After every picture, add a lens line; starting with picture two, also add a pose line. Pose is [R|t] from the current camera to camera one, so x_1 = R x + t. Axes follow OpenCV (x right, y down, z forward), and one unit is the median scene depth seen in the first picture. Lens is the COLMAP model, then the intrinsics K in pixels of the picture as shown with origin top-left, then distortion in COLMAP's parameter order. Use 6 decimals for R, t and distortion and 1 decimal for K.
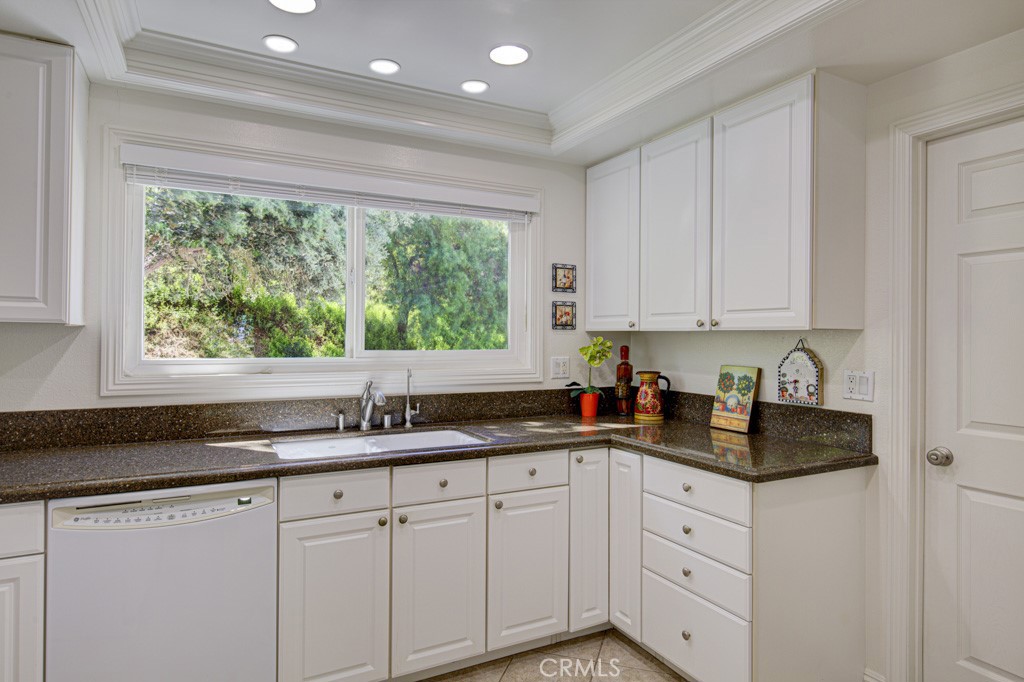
lens RADIAL K [[593.5, 0, 513.3], [0, 593.5, 335.6], [0, 0, 1]] dist [-0.006398, 0.000433]
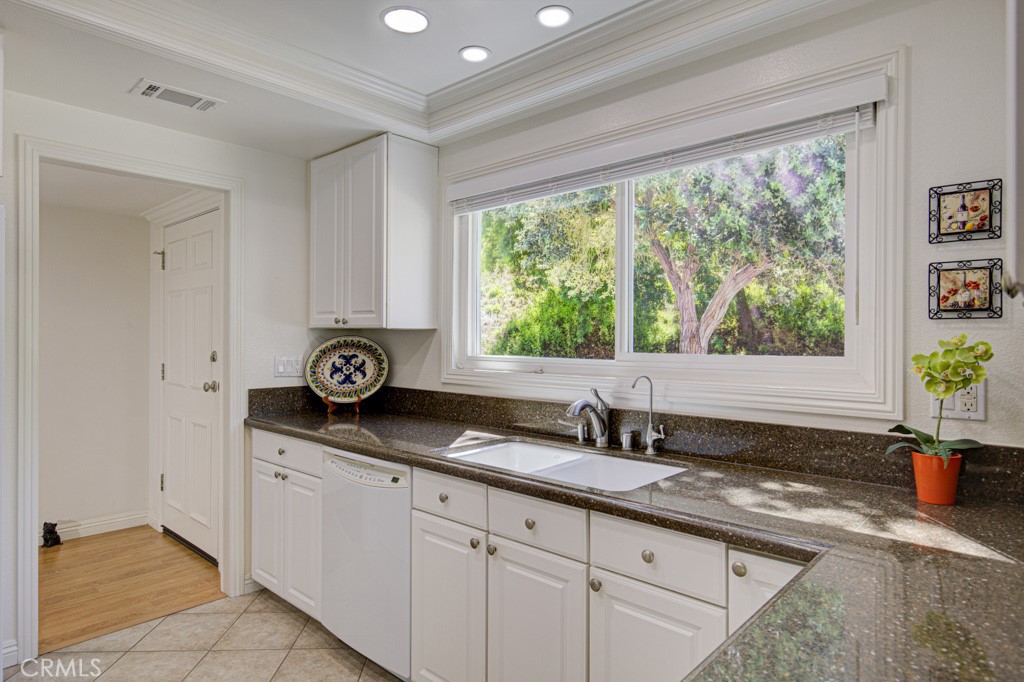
lens RADIAL K [[593.5, 0, 511.4], [0, 593.5, 337.1], [0, 0, 1]] dist [-0.006398, 0.000433]
pose [[0.322574, -0.006075, -0.946525, 0.529943], [0.001813, 0.999982, -0.005800, 0.008213], [0.946543, 0.000155, 0.322579, 0.631732]]
